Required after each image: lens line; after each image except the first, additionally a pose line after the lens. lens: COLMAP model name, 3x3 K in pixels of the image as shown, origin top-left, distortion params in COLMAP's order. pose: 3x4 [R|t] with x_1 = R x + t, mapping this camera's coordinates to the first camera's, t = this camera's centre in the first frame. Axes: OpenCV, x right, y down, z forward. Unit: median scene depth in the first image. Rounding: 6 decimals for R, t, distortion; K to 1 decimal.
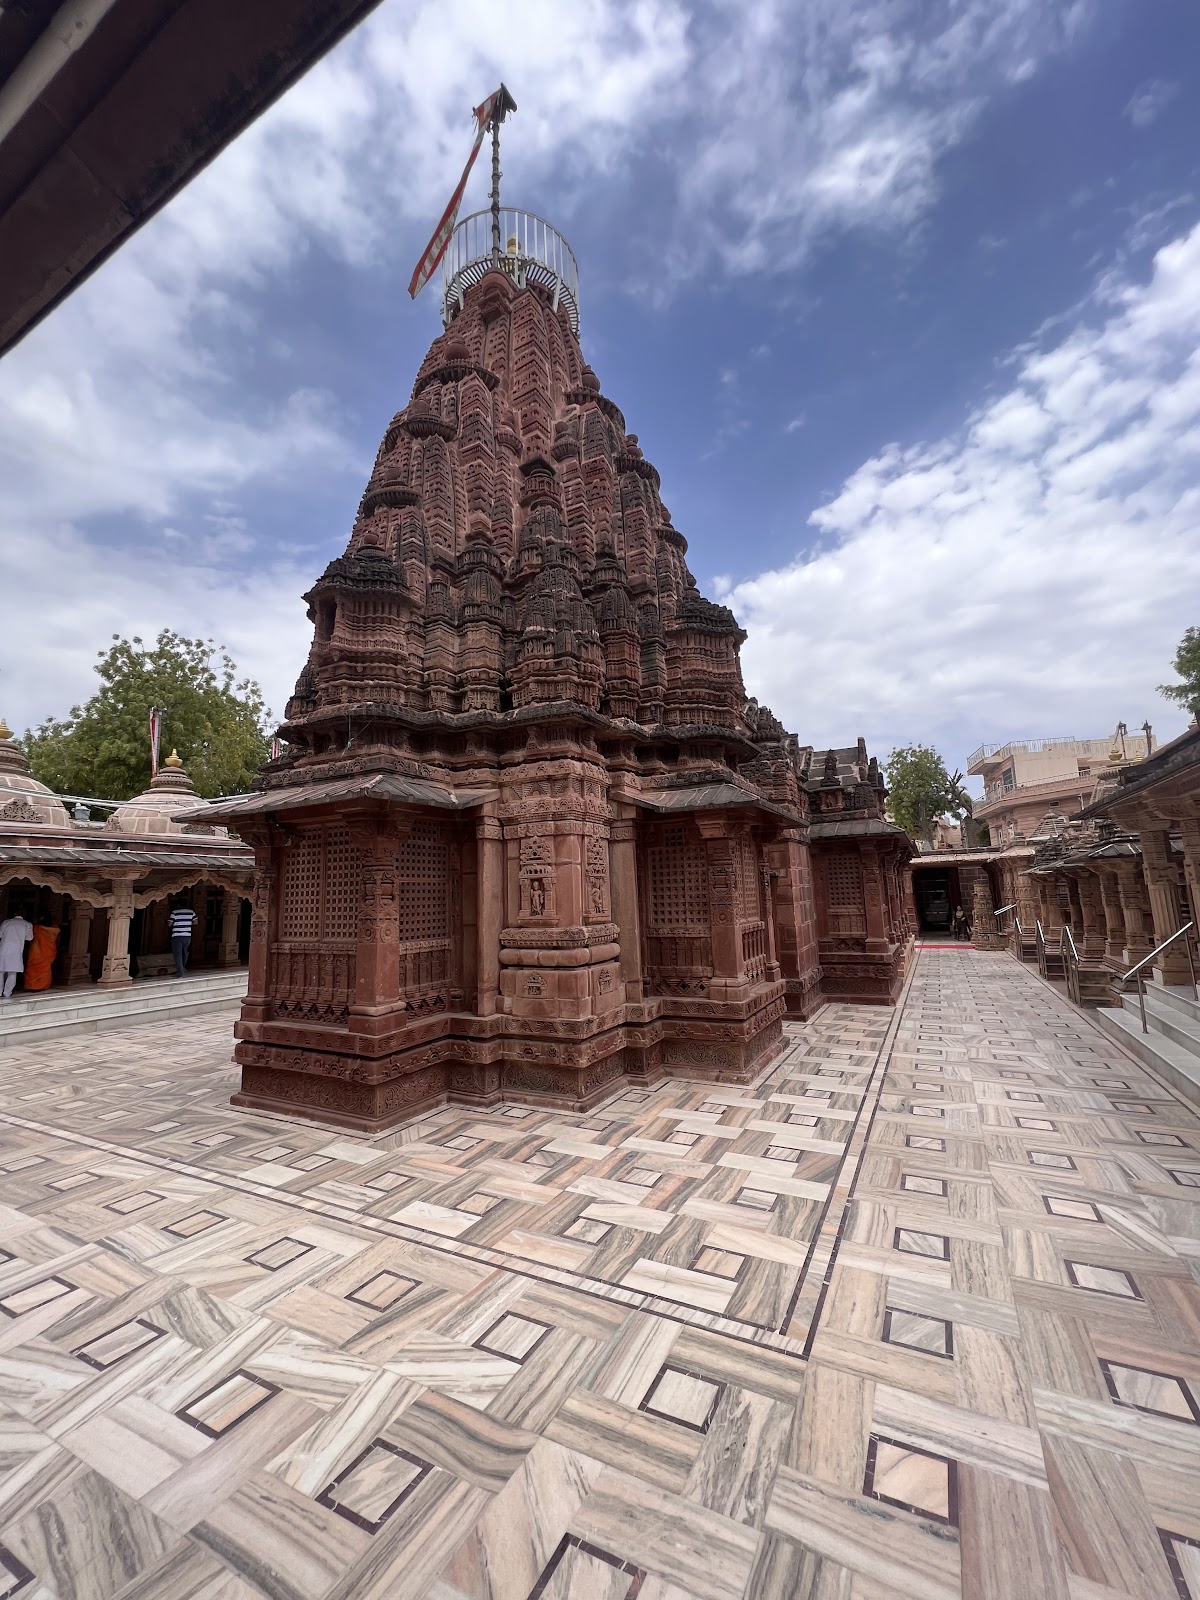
lens RADIAL K [[642.6, 0, 598.4], [0, 642.6, 800.8], [0, 0, 1]] dist [-0.001153, -0.000519]
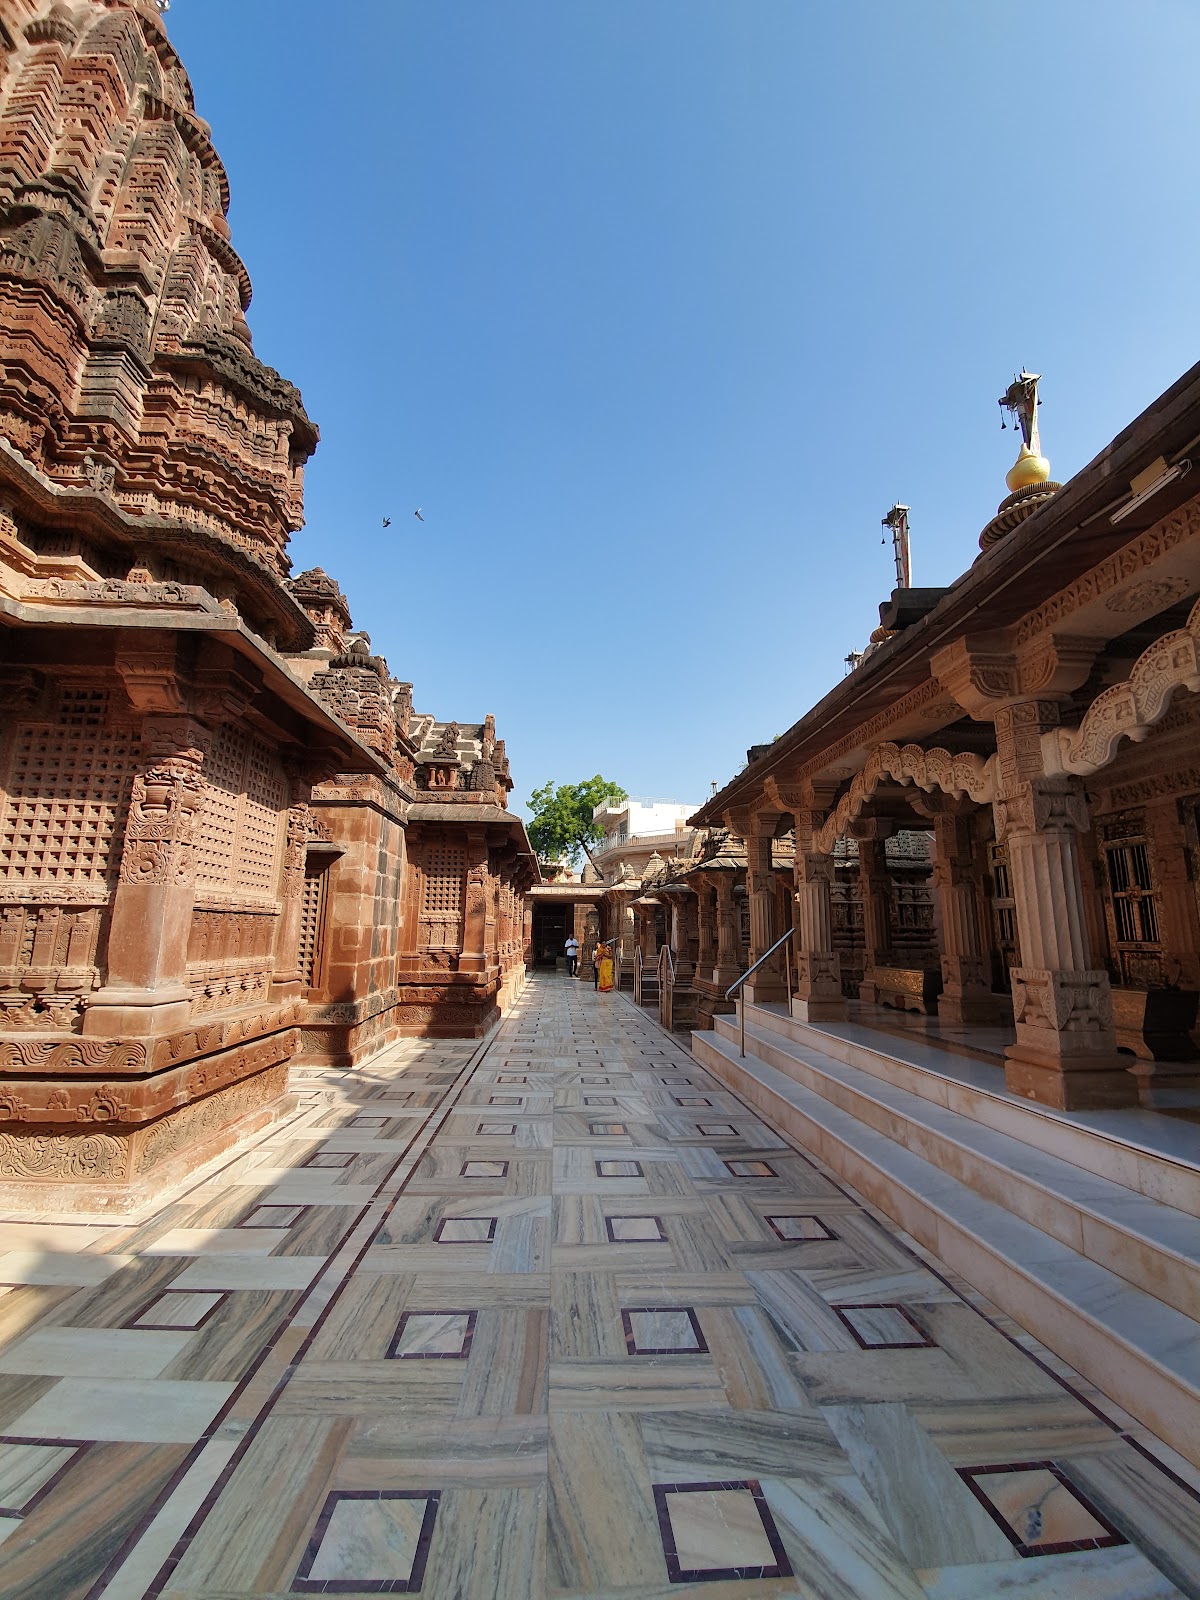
lens RADIAL K [[642.6, 0, 594.9], [0, 642.6, 807.2], [0, 0, 1]] dist [-0.001153, -0.000519]
pose [[0.856676, 0.140119, 0.496461, 0.236240], [-0.115753, 0.990076, -0.079695, 0.135723], [-0.502701, 0.010806, 0.864393, 0.392713]]
